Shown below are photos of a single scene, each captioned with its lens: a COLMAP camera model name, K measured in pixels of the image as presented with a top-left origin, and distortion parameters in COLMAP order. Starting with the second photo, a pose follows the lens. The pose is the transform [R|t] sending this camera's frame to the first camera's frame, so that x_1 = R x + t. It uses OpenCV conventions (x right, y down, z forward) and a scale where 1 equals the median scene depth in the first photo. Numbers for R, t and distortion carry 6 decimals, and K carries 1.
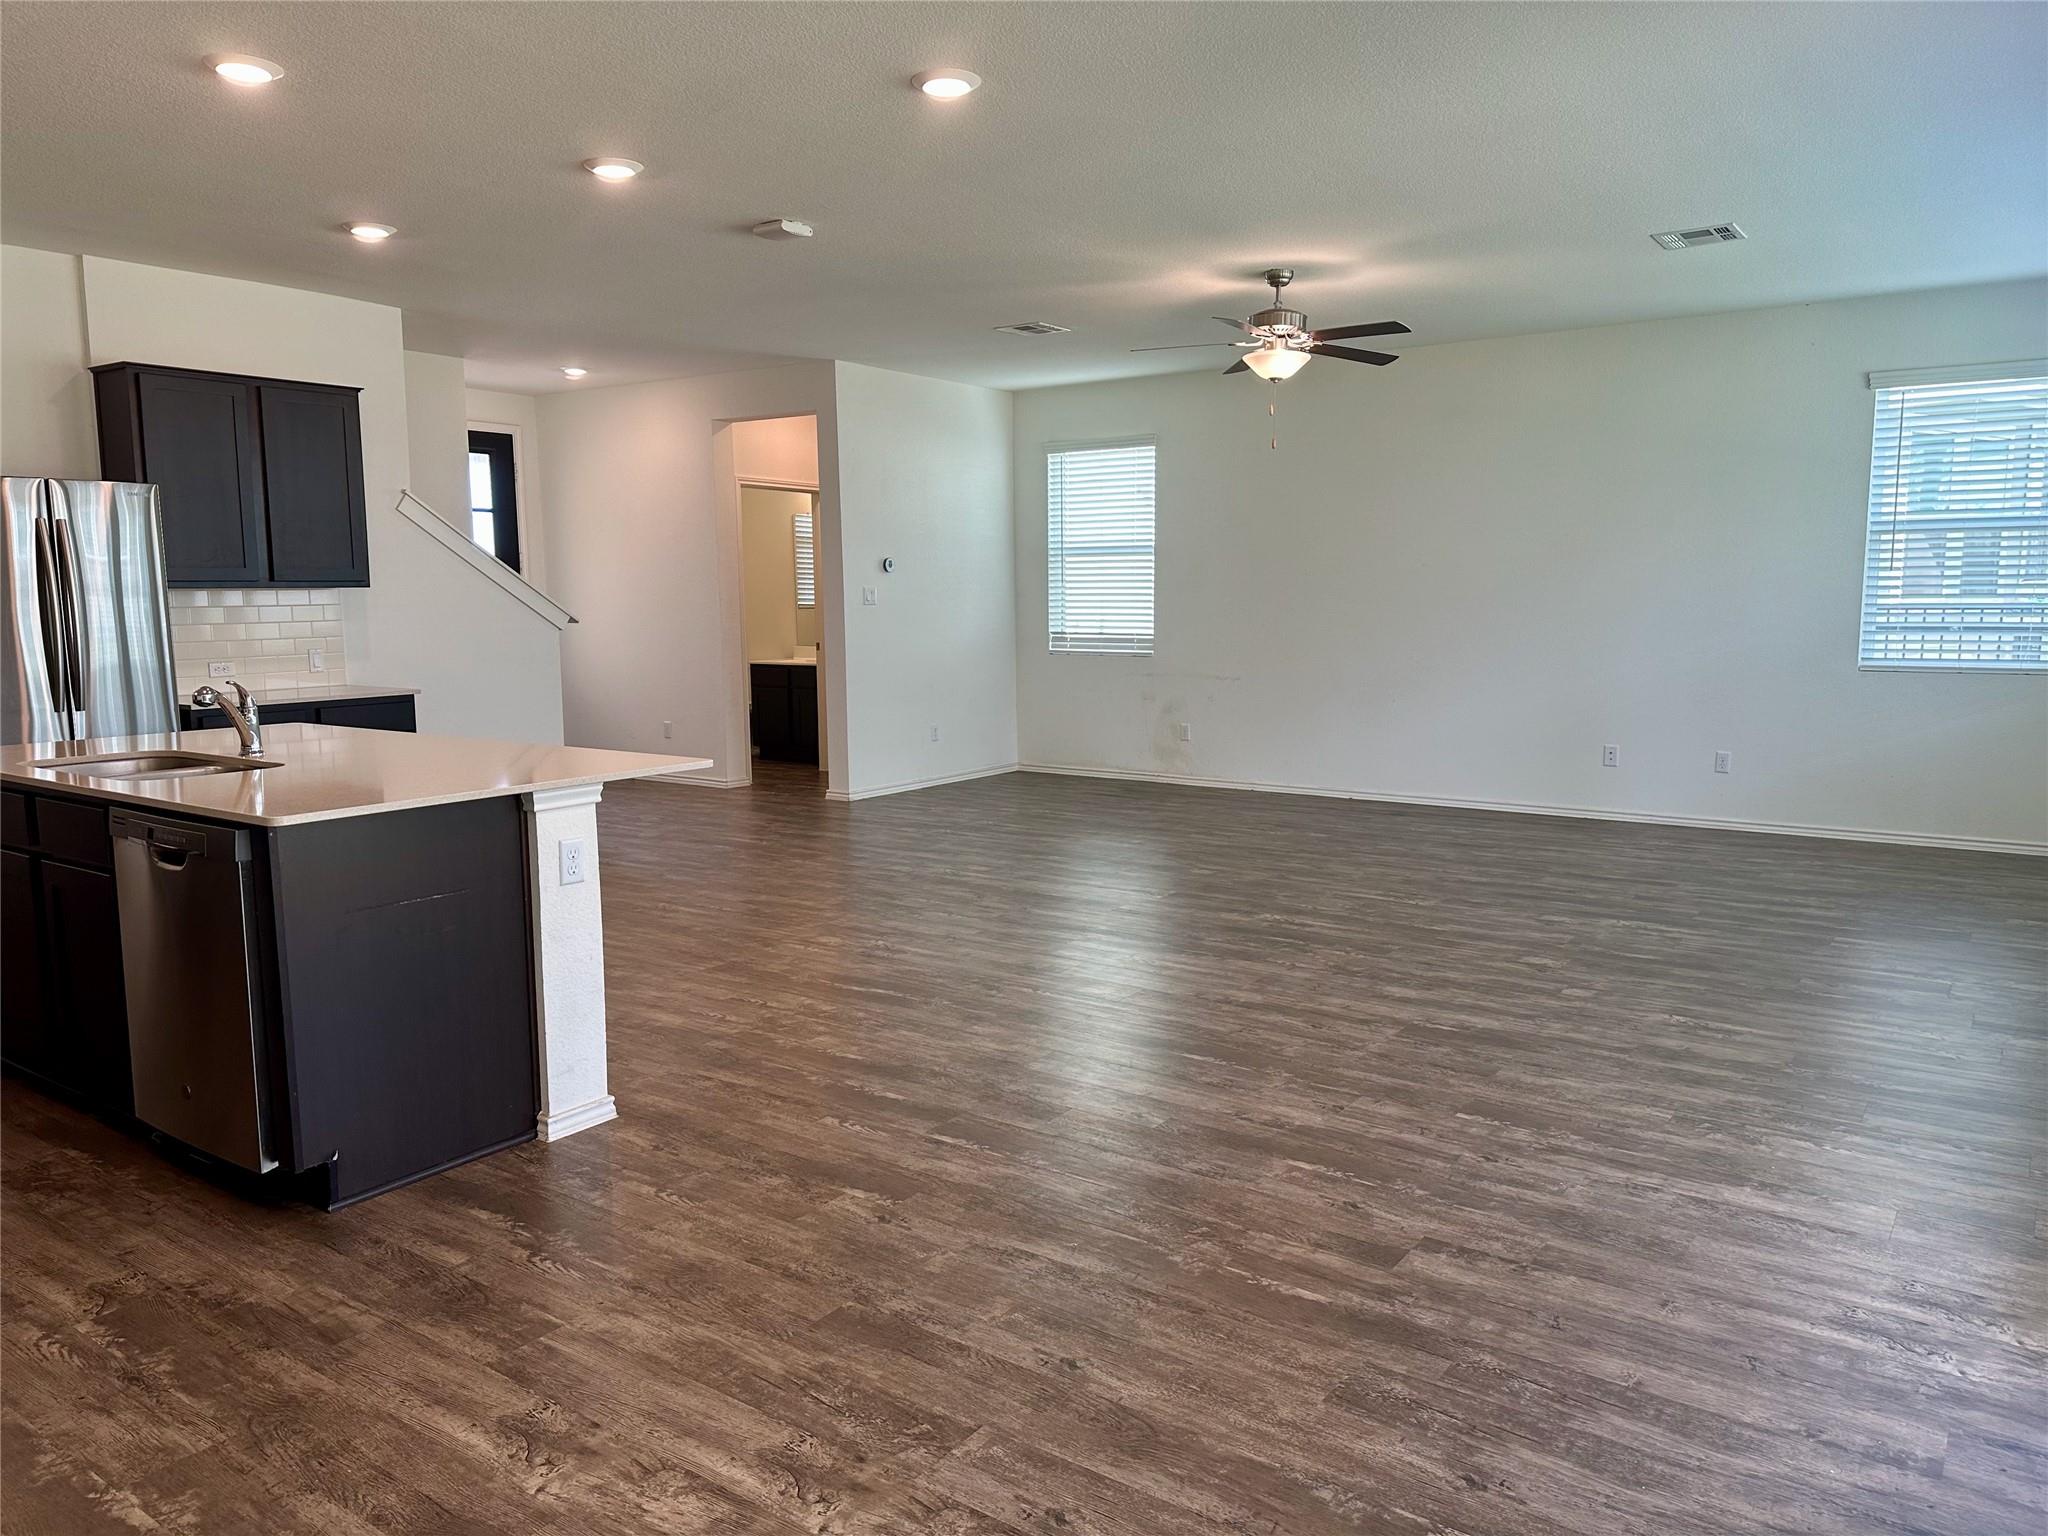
lens RADIAL K [[1455.5, 0, 1030.8], [0, 1455.5, 769.3], [0, 0, 1]] dist [0.044226, -0.037203]
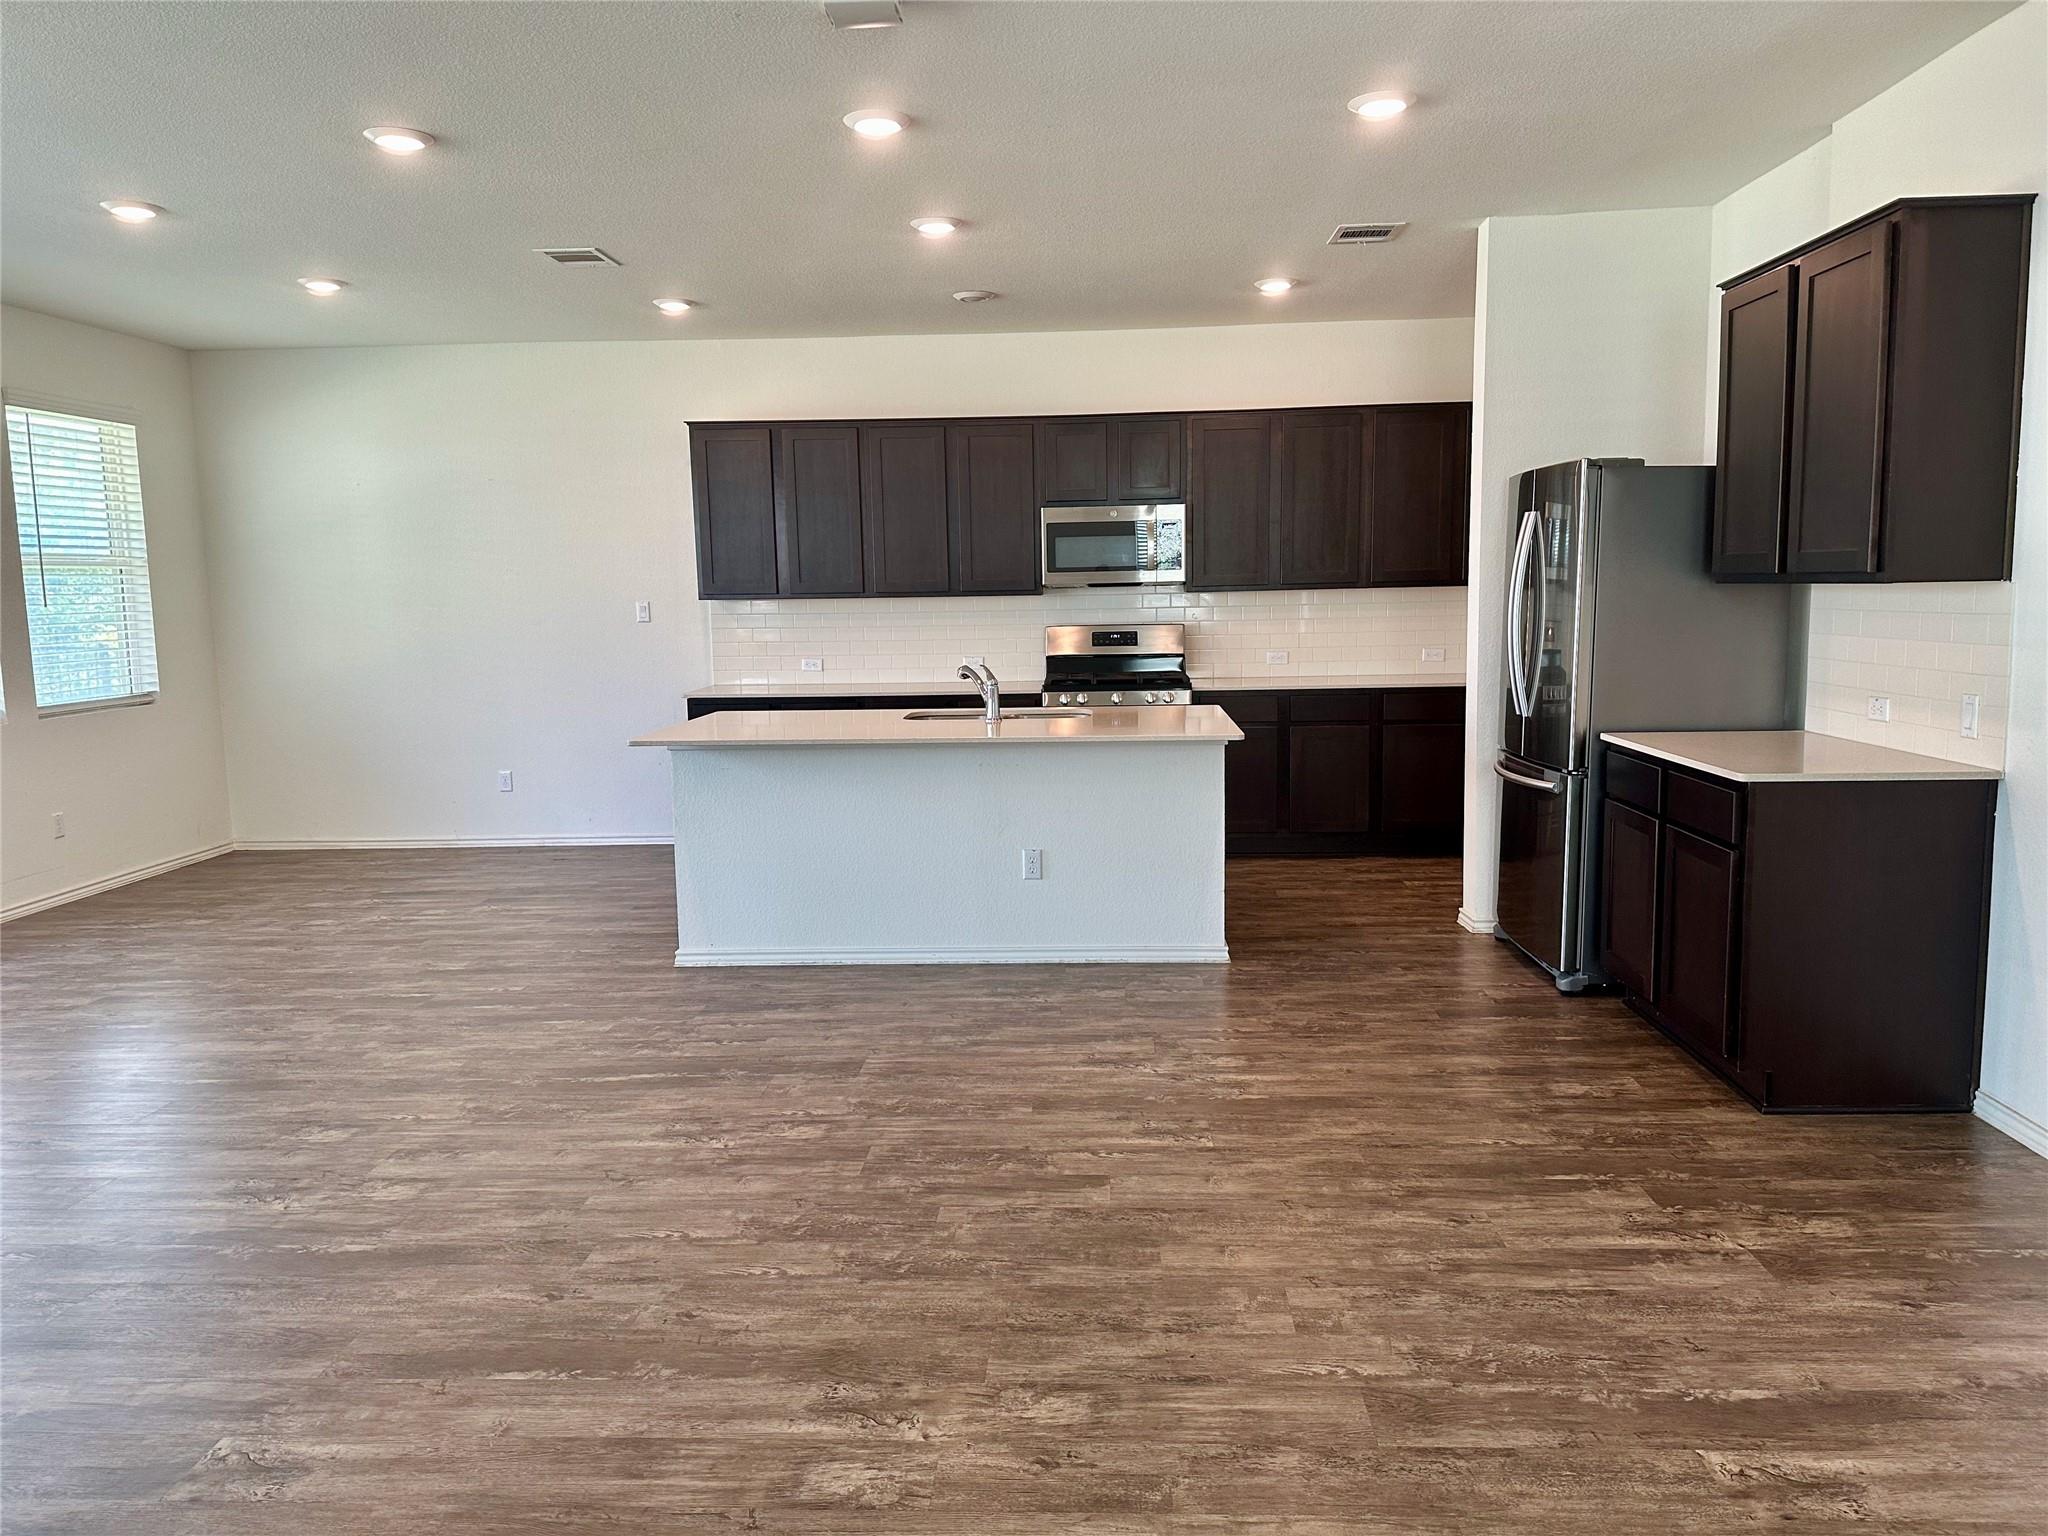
lens RADIAL K [[1455.5, 0, 1003.6], [0, 1455.5, 749.9], [0, 0, 1]] dist [0.044226, -0.037203]
pose [[-0.851081, 0.086854, -0.517801, 0.162354], [-0.040376, 0.972475, 0.229484, -0.304596], [0.523480, 0.216216, -0.824148, 2.280473]]
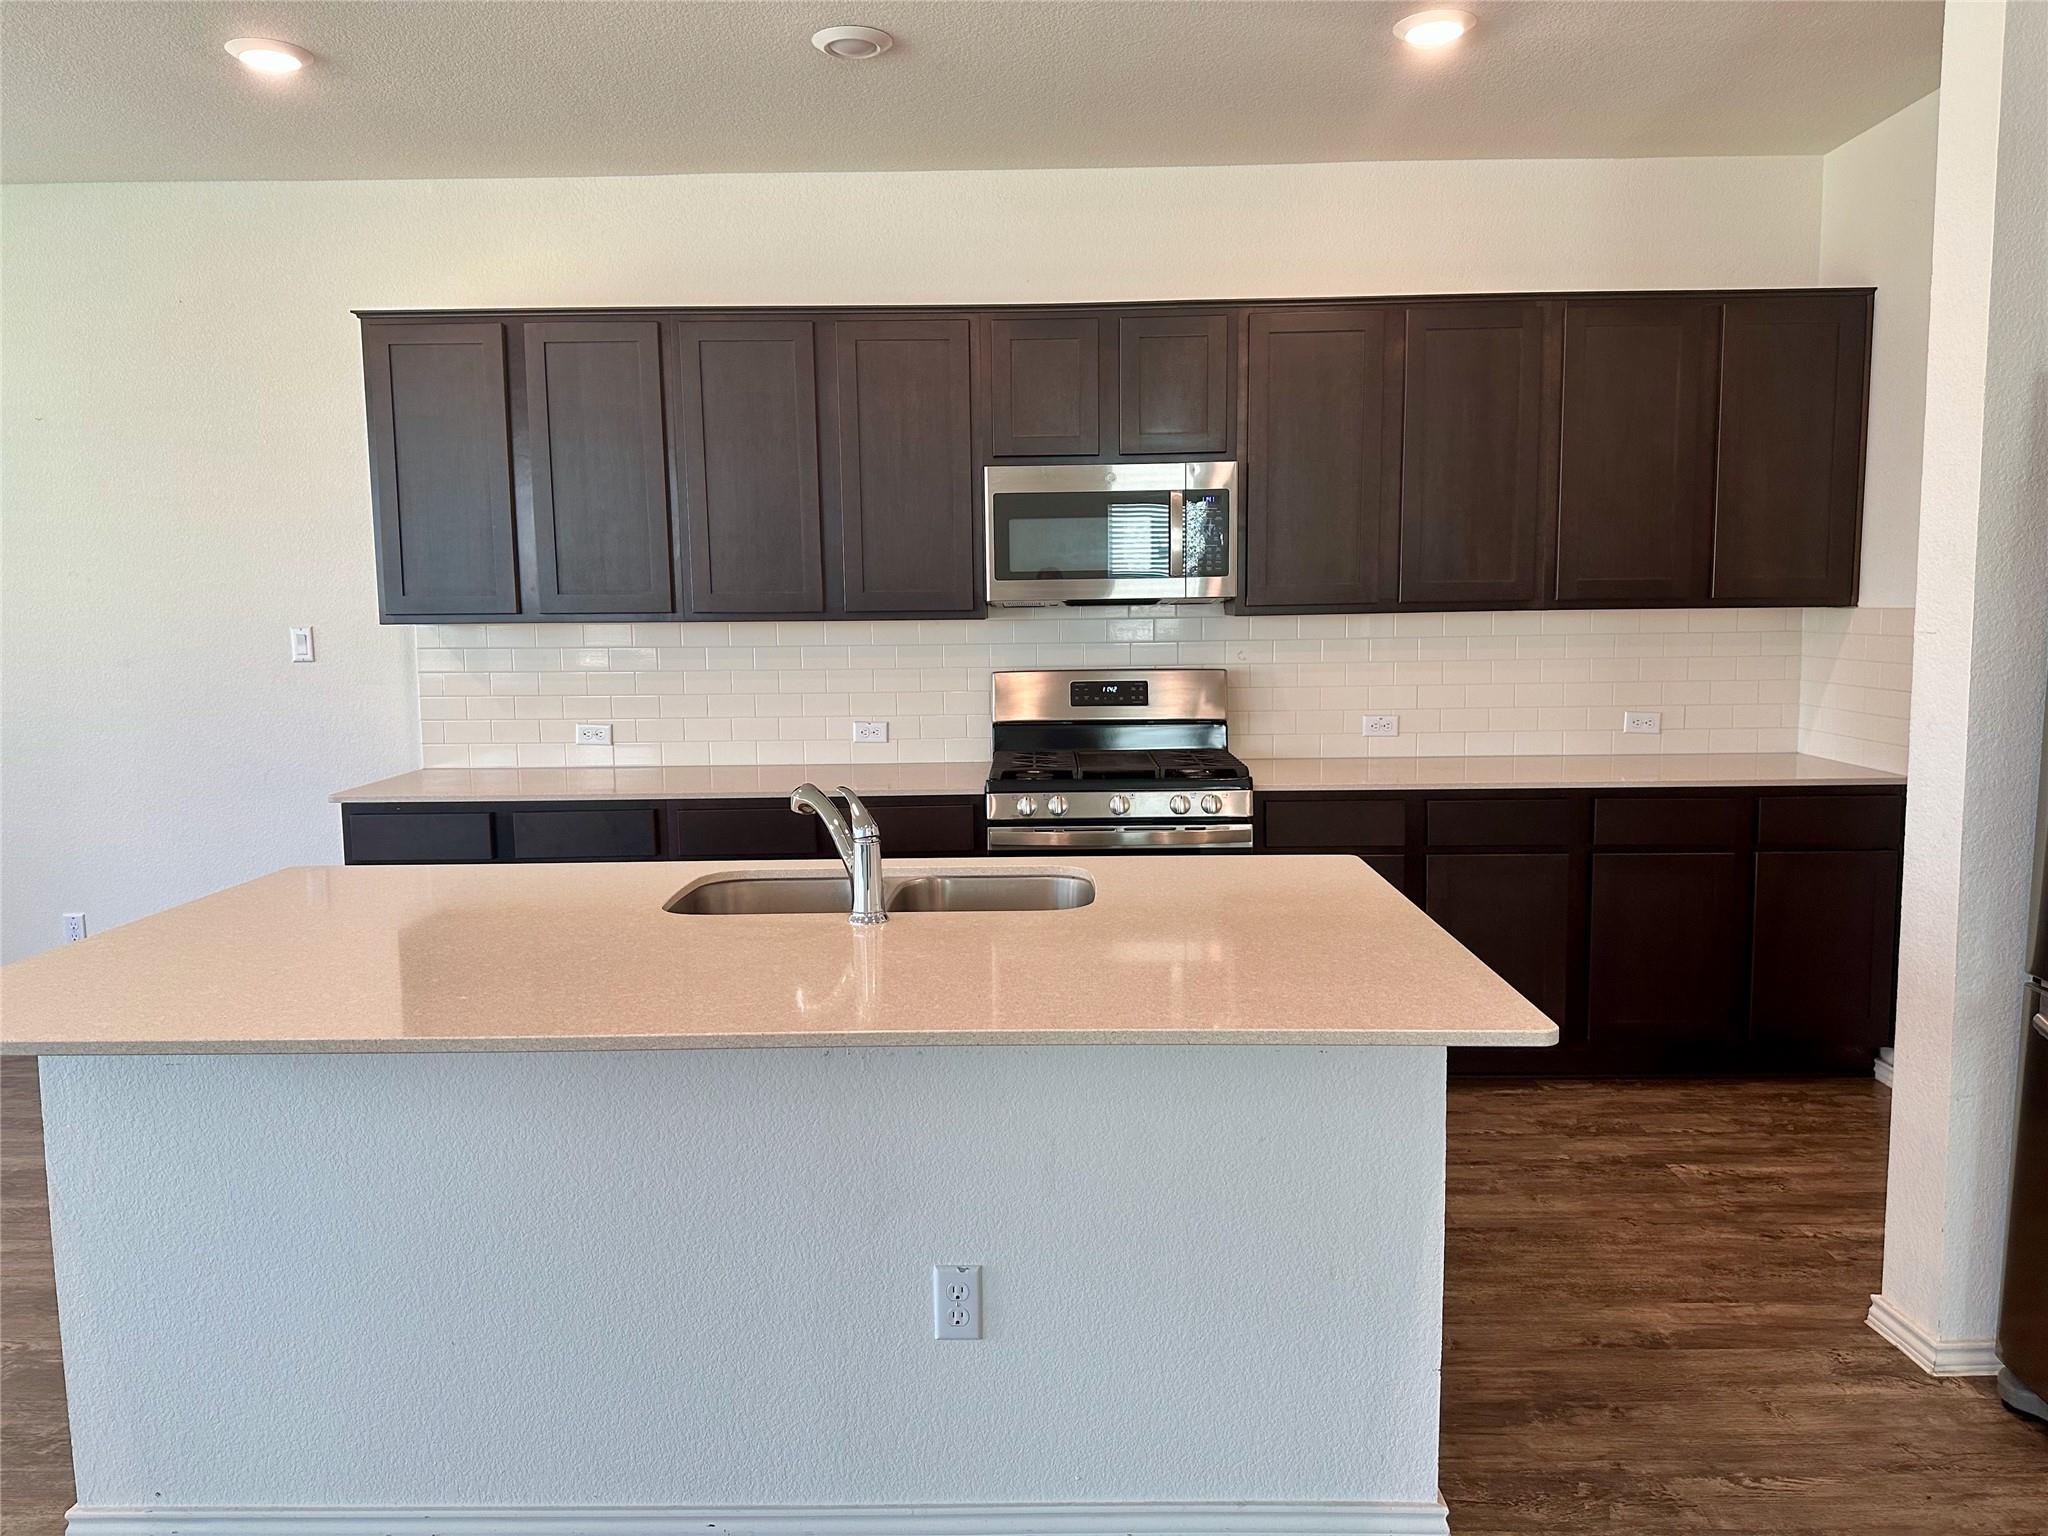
lens RADIAL K [[1455.5, 0, 1015.2], [0, 1455.5, 765.1], [0, 0, 1]] dist [0.044226, -0.037203]
pose [[-0.827225, 0.086760, -0.555131, -0.279038], [-0.050121, 0.972673, 0.226703, -0.210756], [0.559630, 0.215358, -0.800272, 1.614931]]
